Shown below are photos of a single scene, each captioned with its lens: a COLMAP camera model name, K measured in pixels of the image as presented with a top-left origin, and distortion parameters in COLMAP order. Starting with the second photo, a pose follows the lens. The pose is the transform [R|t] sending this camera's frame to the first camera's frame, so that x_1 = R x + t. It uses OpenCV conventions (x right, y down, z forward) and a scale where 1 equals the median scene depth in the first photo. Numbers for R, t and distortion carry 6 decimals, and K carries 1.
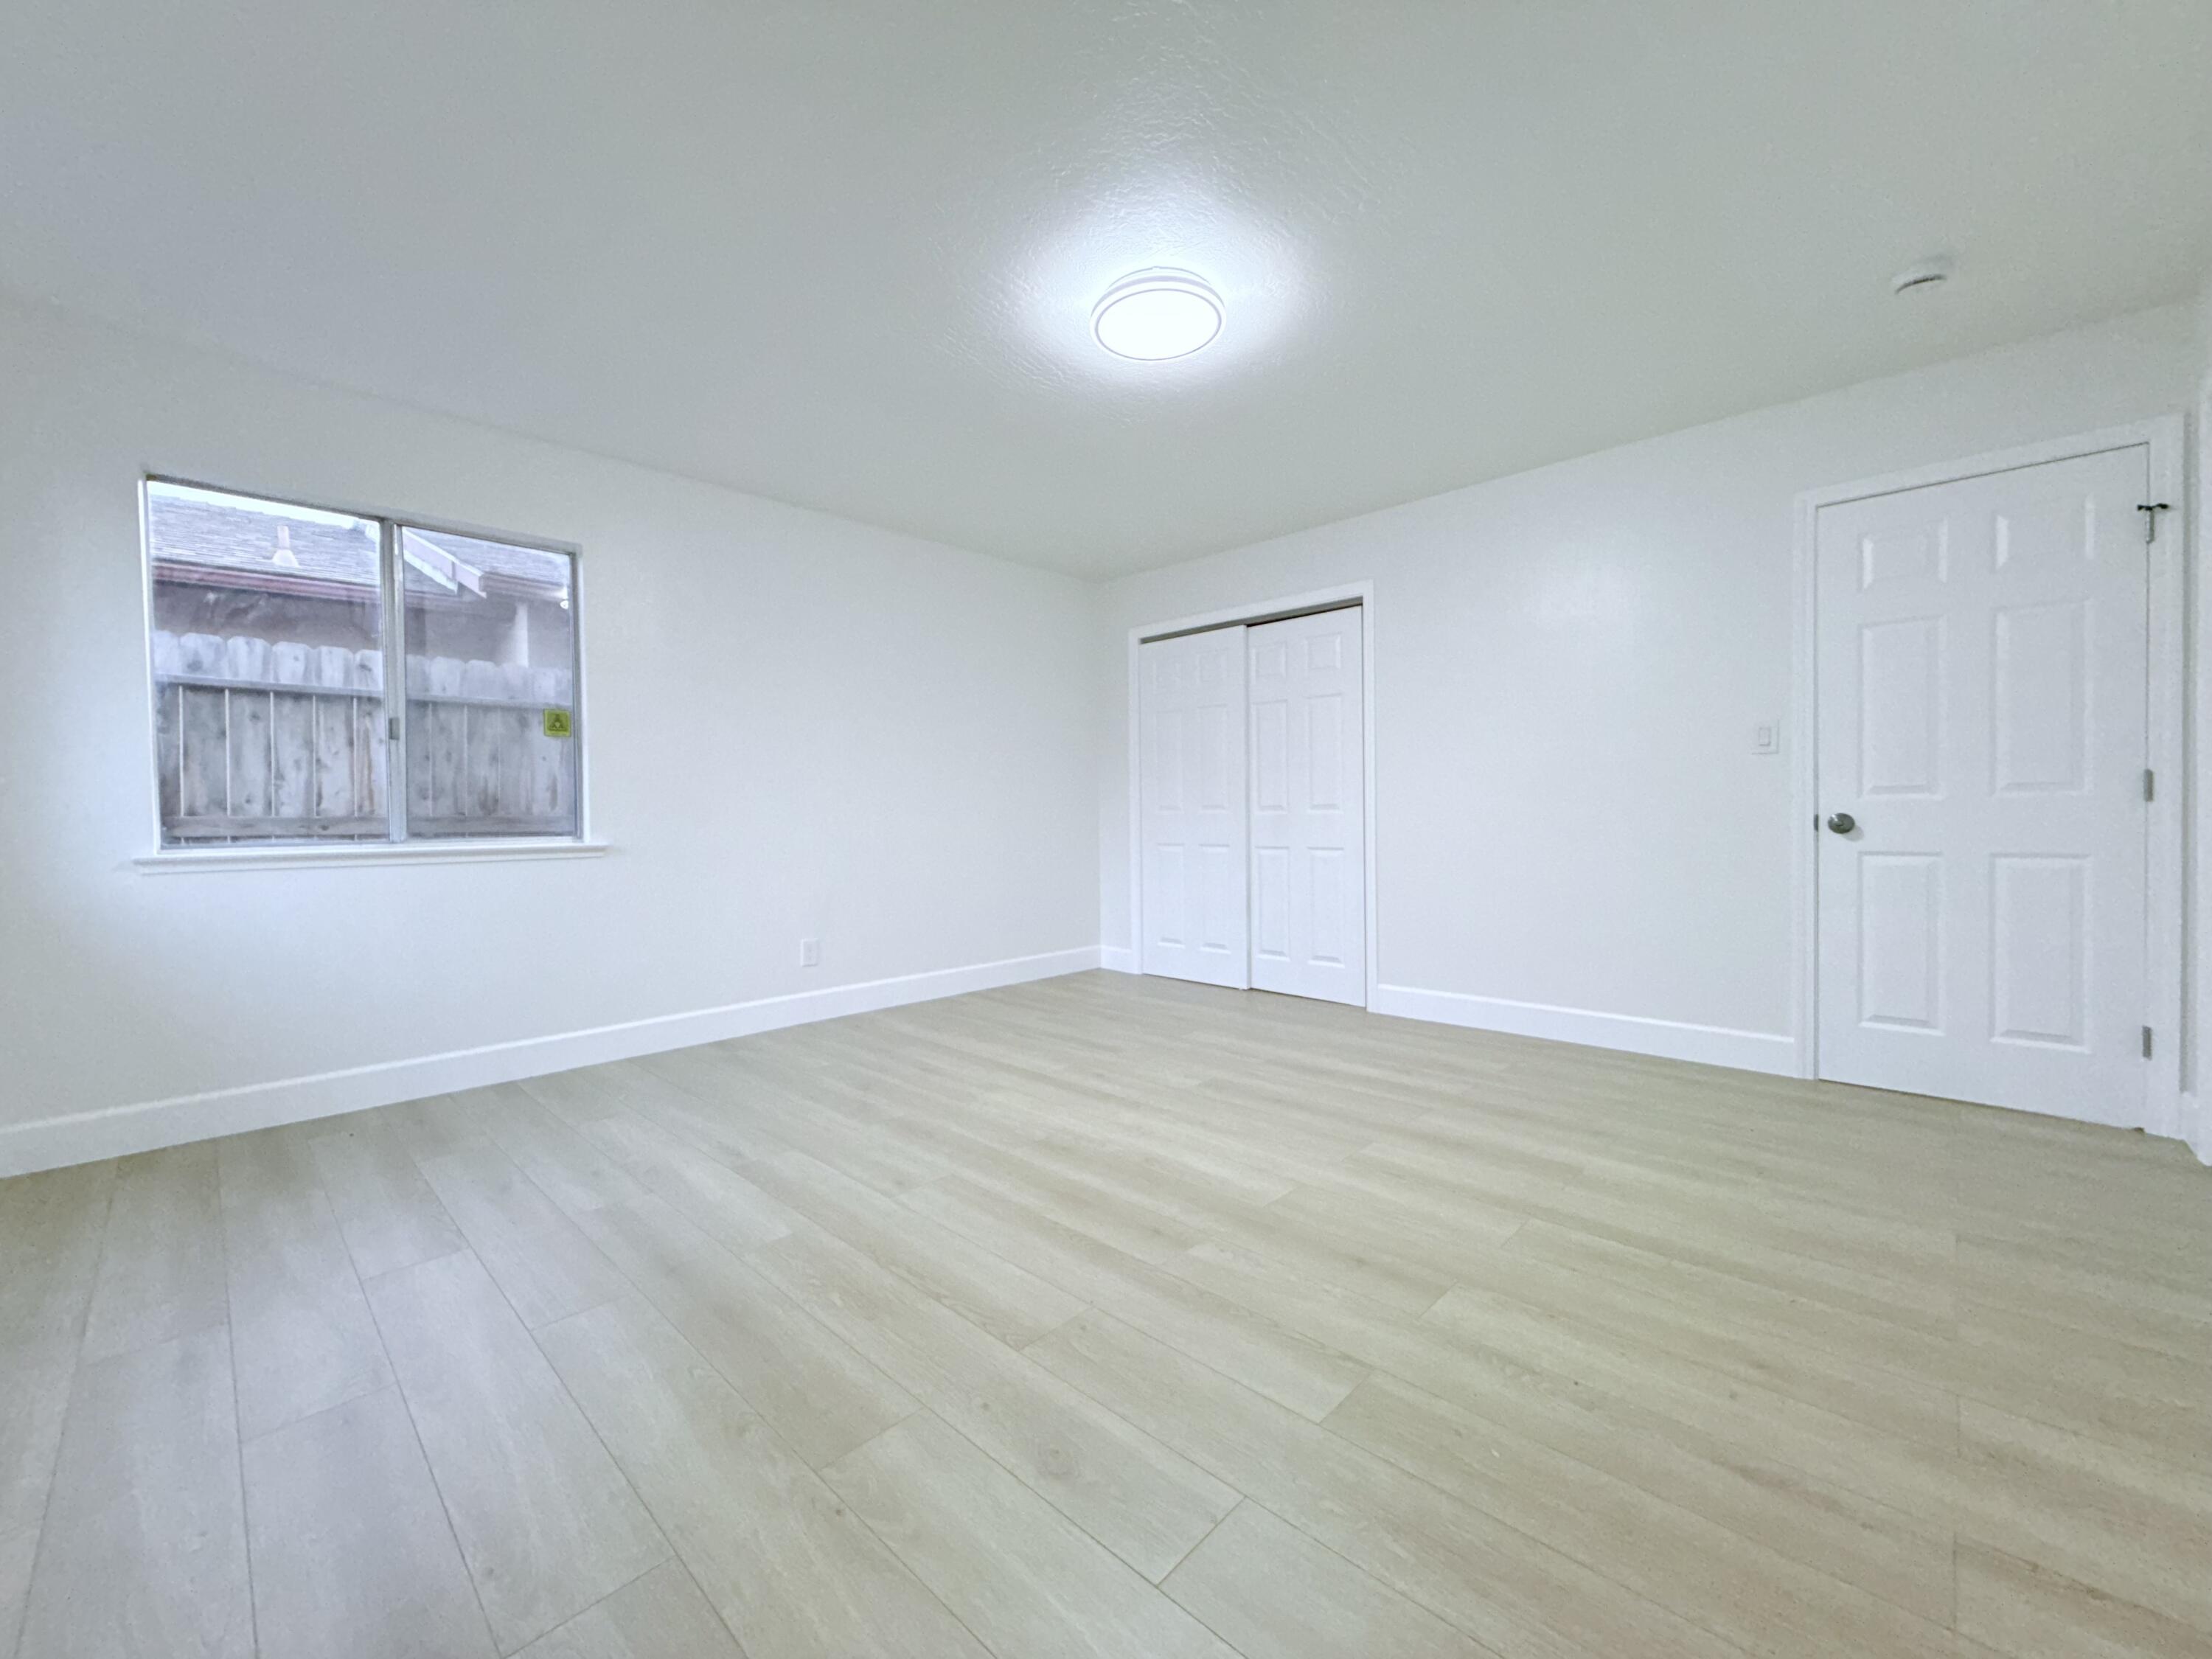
lens RADIAL K [[882.2, 0, 1103.6], [0, 882.2, 826.1], [0, 0, 1]] dist [-0.000815, 0.000094]
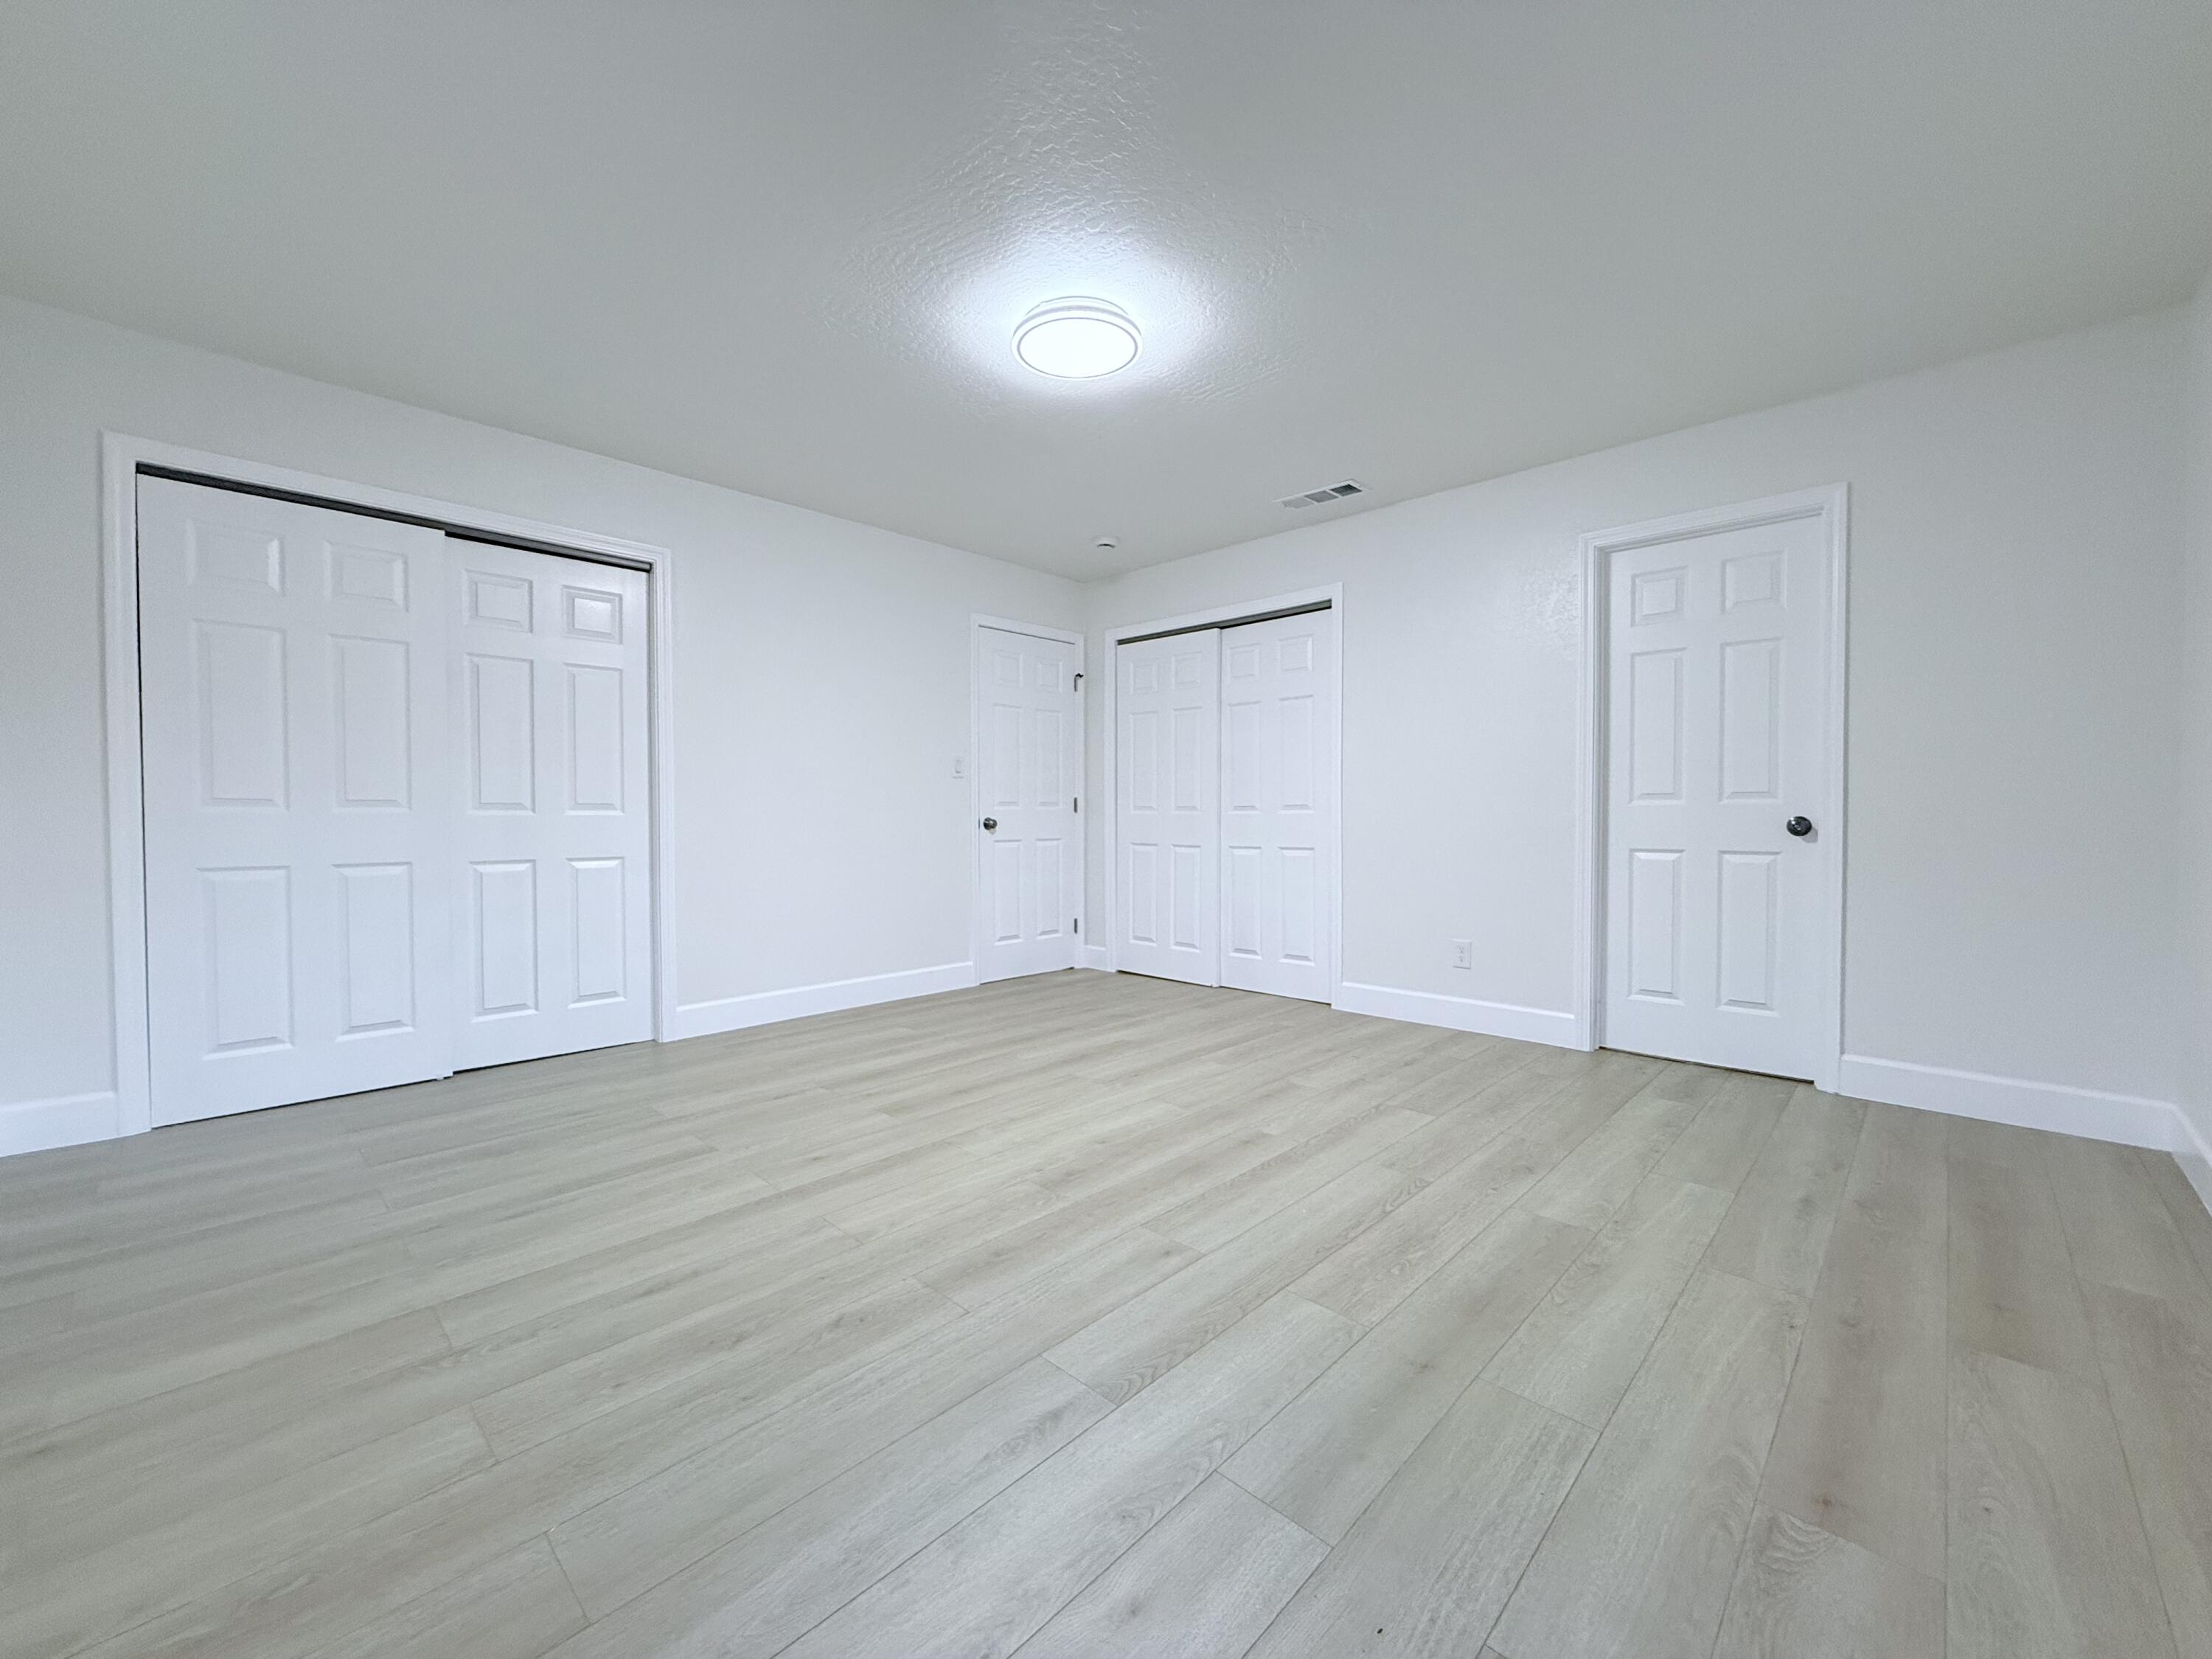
lens RADIAL K [[882.2, 0, 1100.6], [0, 882.2, 829.9], [0, 0, 1]] dist [-0.000815, 0.000094]
pose [[0.000685, -0.010058, 0.999949, -1.024333], [0.010077, 0.999899, 0.010051, -0.007266], [-0.999949, 0.010070, 0.000786, 1.015827]]
